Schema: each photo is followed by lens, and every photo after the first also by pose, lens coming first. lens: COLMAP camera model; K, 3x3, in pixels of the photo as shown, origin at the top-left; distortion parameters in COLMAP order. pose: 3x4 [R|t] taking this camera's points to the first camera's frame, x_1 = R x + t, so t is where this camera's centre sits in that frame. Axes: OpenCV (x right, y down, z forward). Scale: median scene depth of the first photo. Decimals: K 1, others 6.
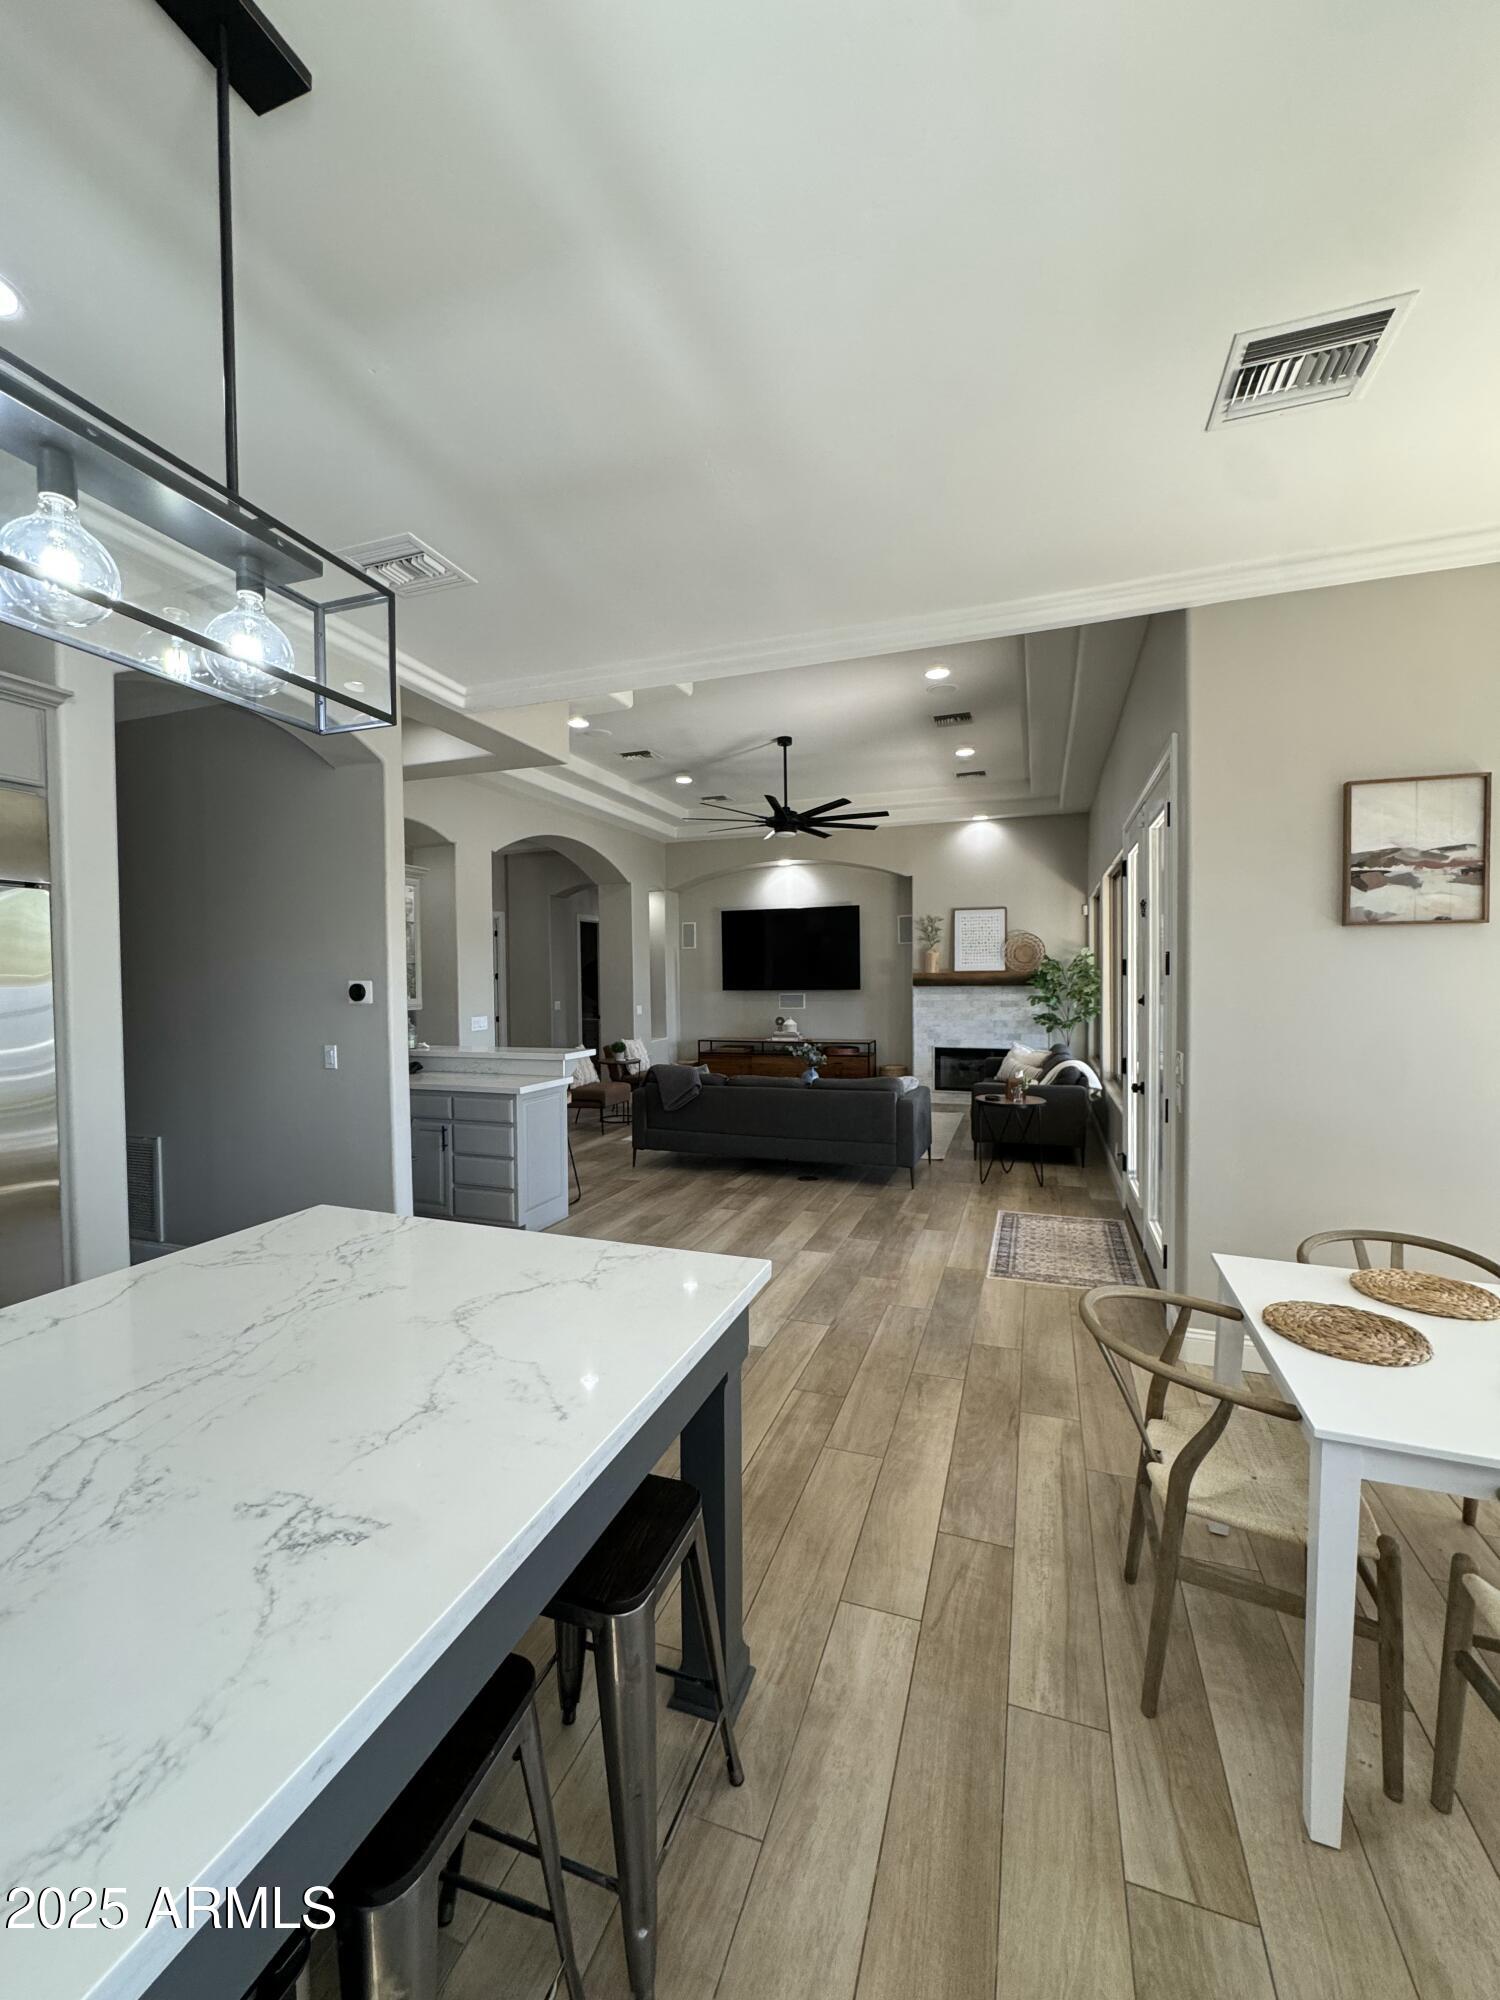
lens RADIAL K [[792.2, 0, 750.0], [0, 792.2, 1000.0], [0, 0, 1]] dist [-0.001301, -0.000072]
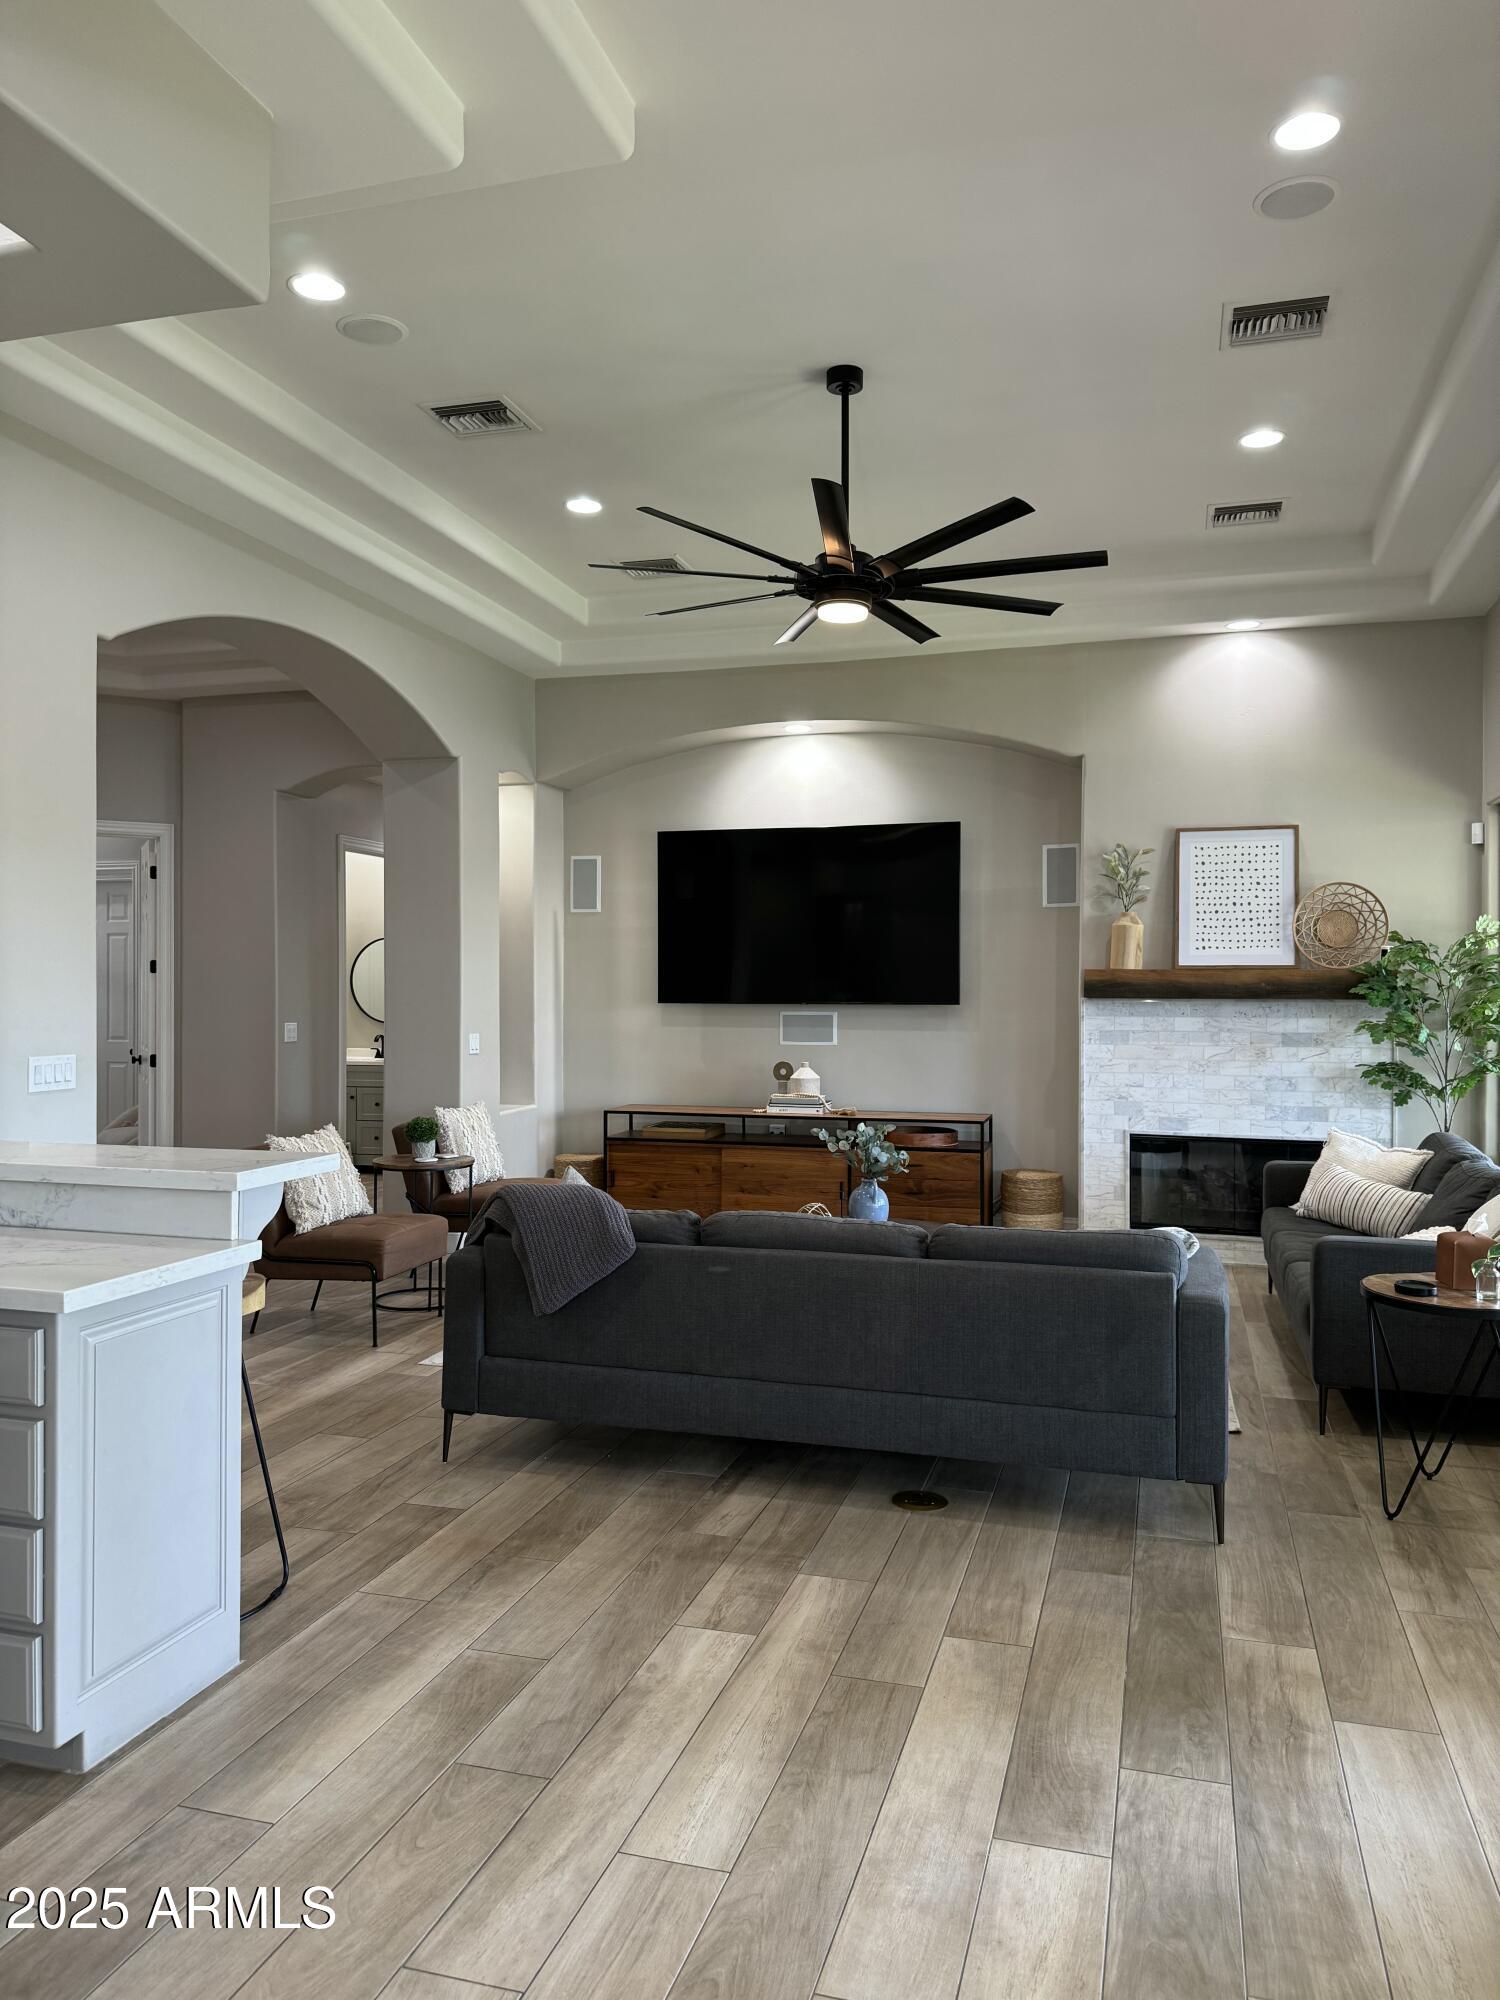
lens RADIAL K [[1412.6, 0, 750.0], [0, 1412.6, 1000.0], [0, 0, 1]] dist [0.191594, -0.394214]
pose [[0.998548, 0.014210, 0.051963, -0.029635], [-0.013125, 0.999690, -0.021155, 0.003864], [-0.052248, 0.020442, 0.998425, 0.215954]]
